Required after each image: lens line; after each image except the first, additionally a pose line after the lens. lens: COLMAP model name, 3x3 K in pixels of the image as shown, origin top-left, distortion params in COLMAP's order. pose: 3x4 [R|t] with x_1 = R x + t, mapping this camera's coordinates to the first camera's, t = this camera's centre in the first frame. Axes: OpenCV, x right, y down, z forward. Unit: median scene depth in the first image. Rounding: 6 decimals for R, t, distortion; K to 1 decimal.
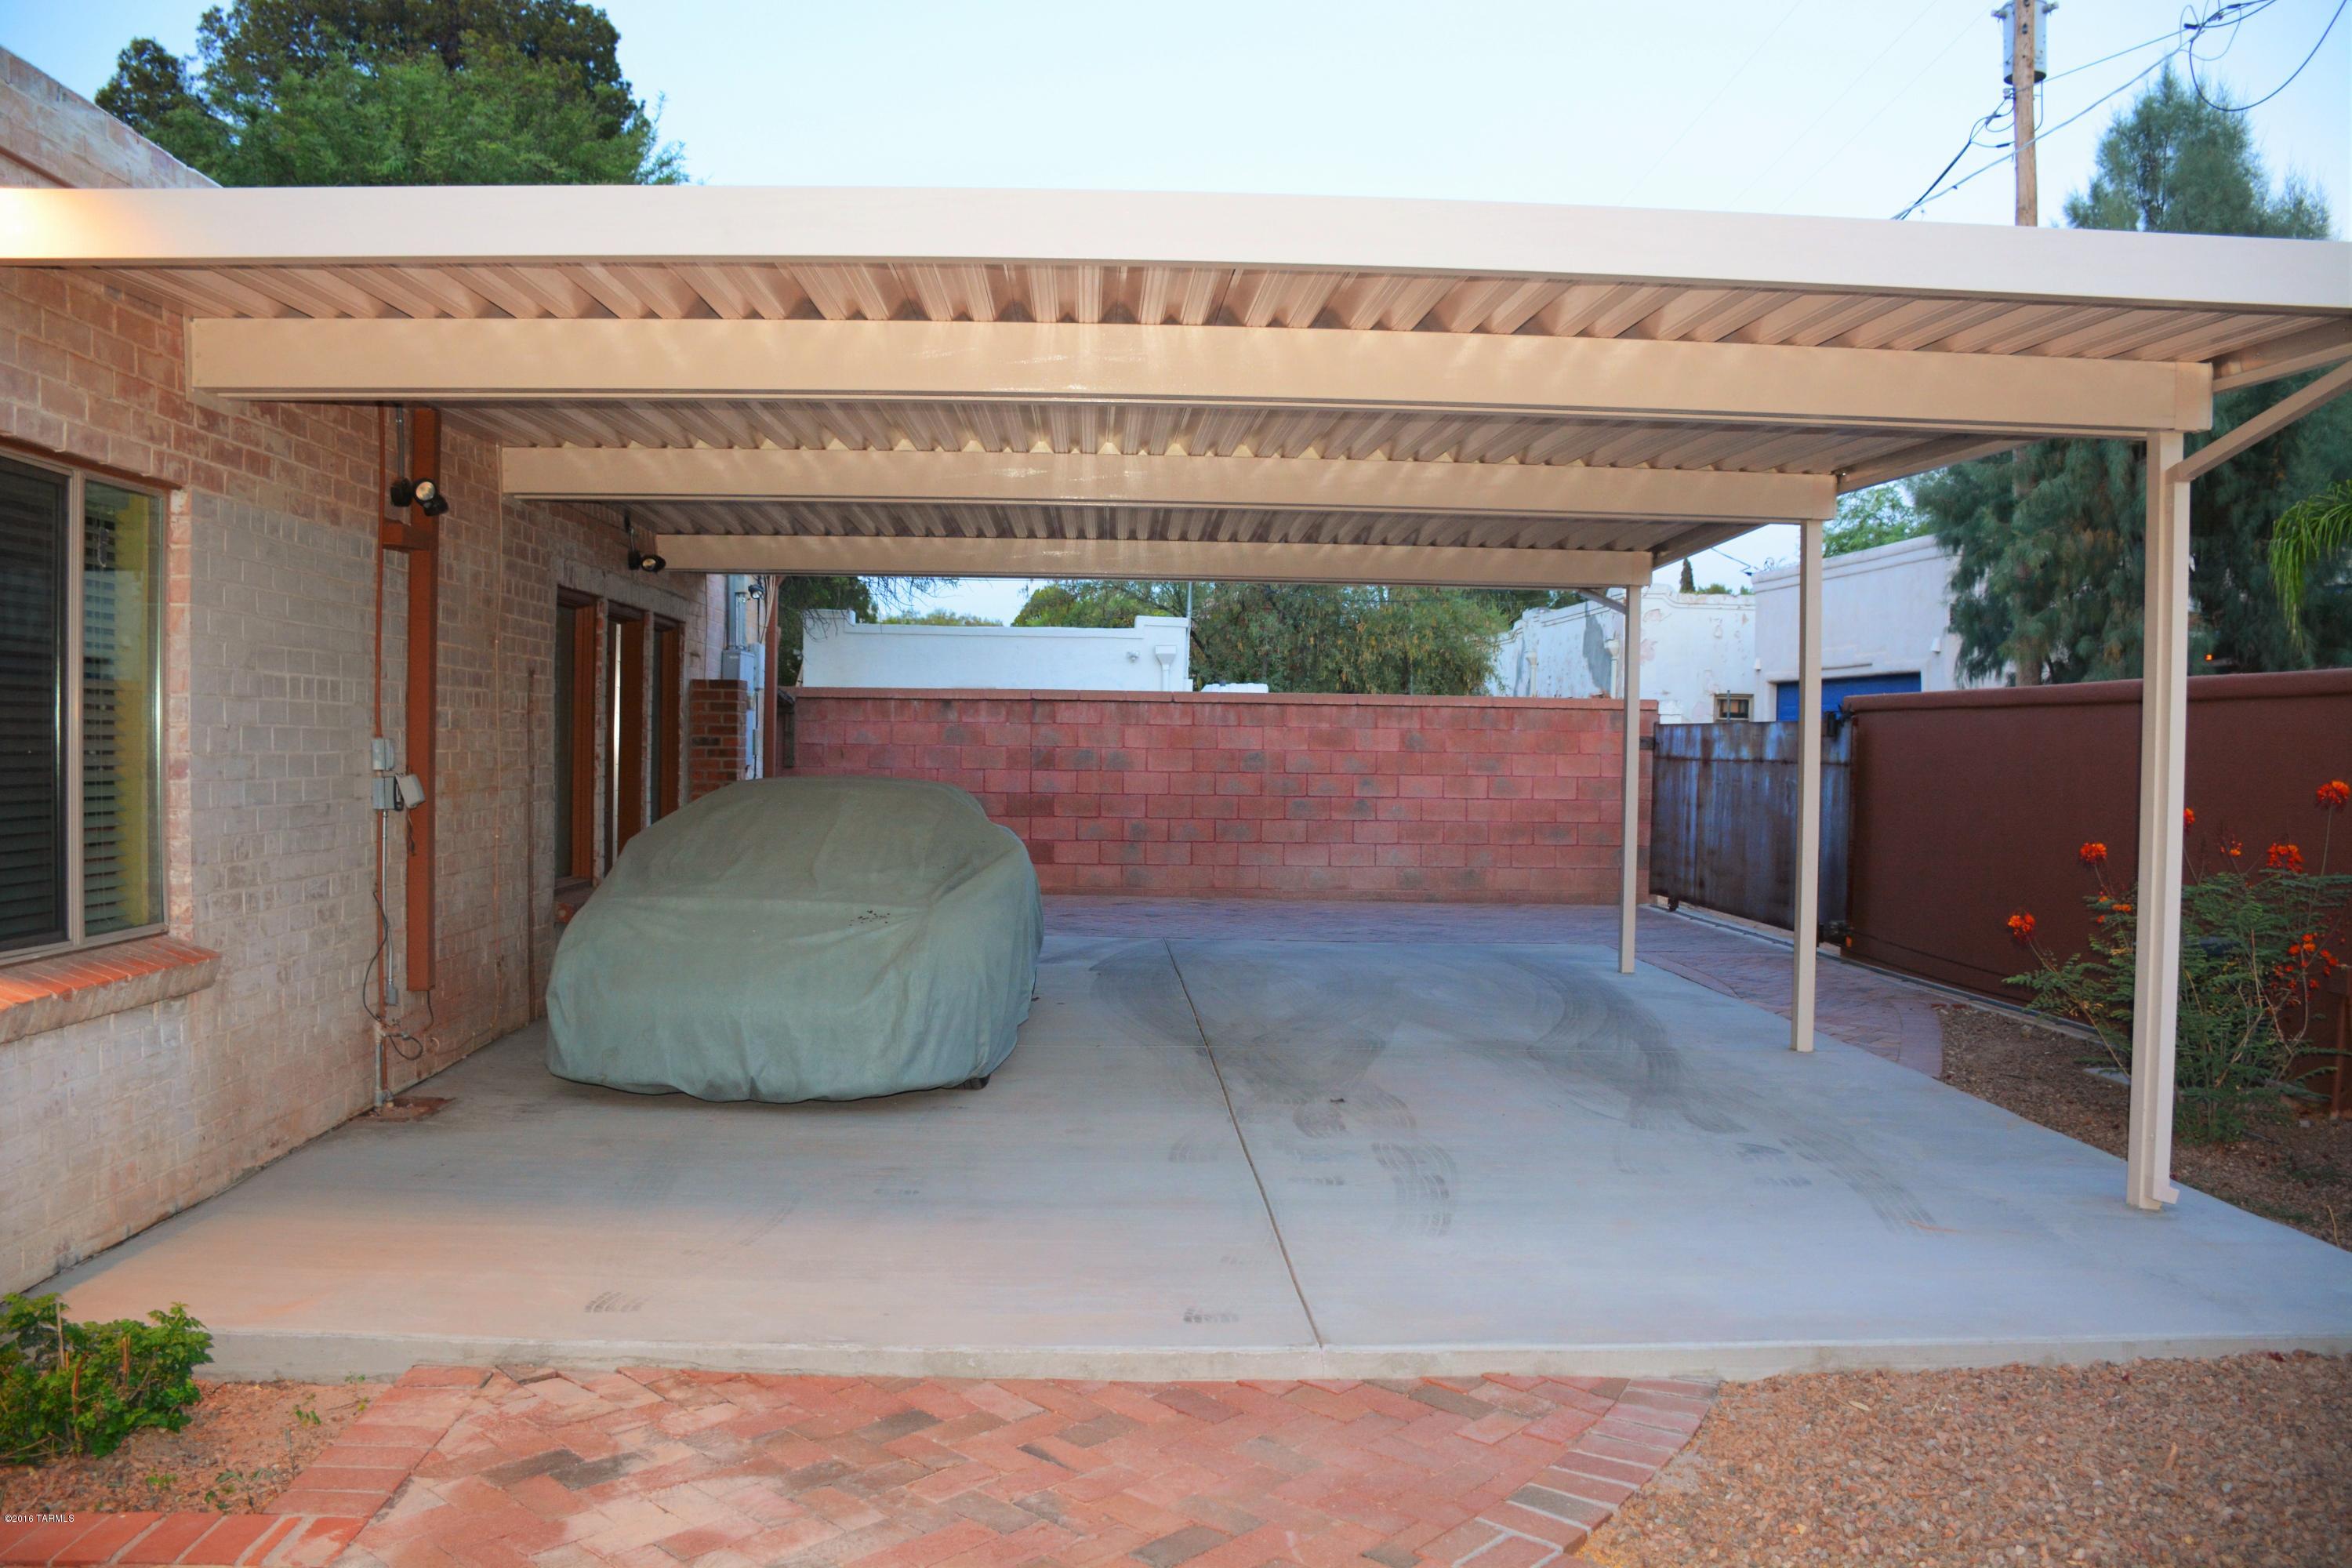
lens RADIAL K [[1820.7, 0, 1176.0], [0, 1820.7, 784.0], [0, 0, 1]] dist [-0.005222, -0.000667]
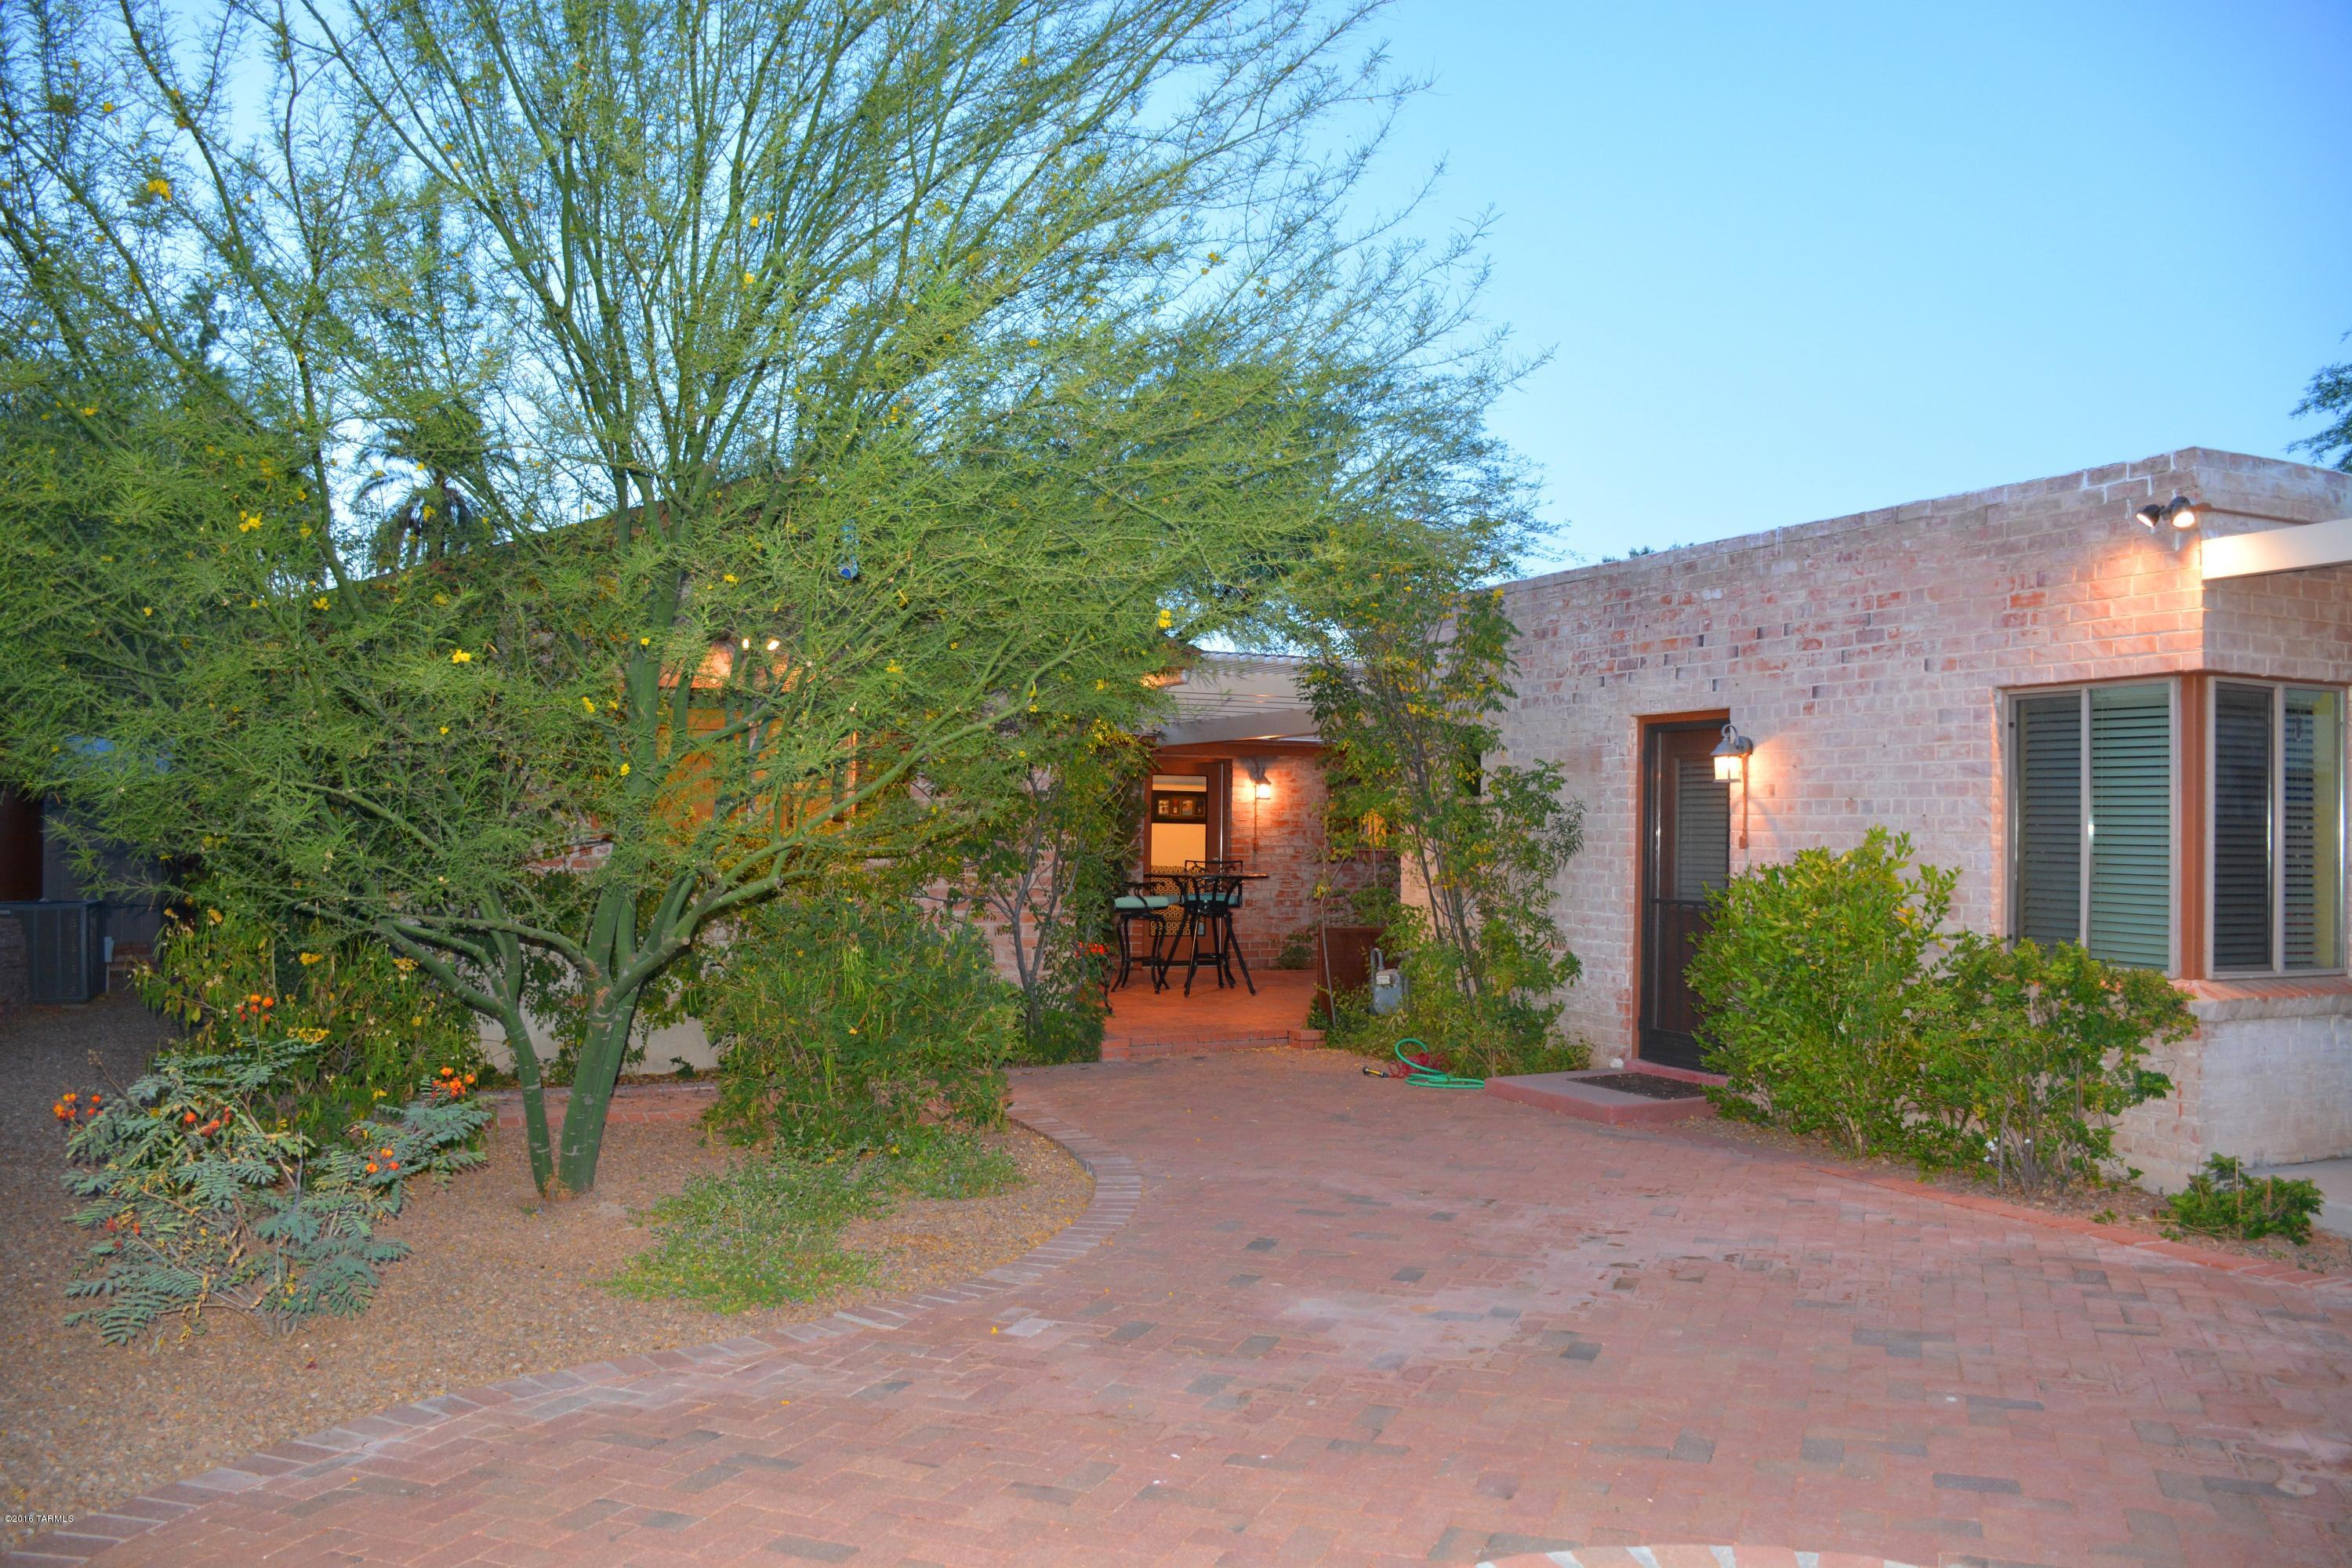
lens RADIAL K [[1820.7, 0, 1176.0], [0, 1820.7, 784.0], [0, 0, 1]] dist [-0.005222, -0.000667]
pose [[0.385640, -0.023695, -0.922345, 0.535909], [-0.035250, 0.998562, -0.040392, 0.020625], [0.921976, 0.048090, 0.384250, -0.561510]]
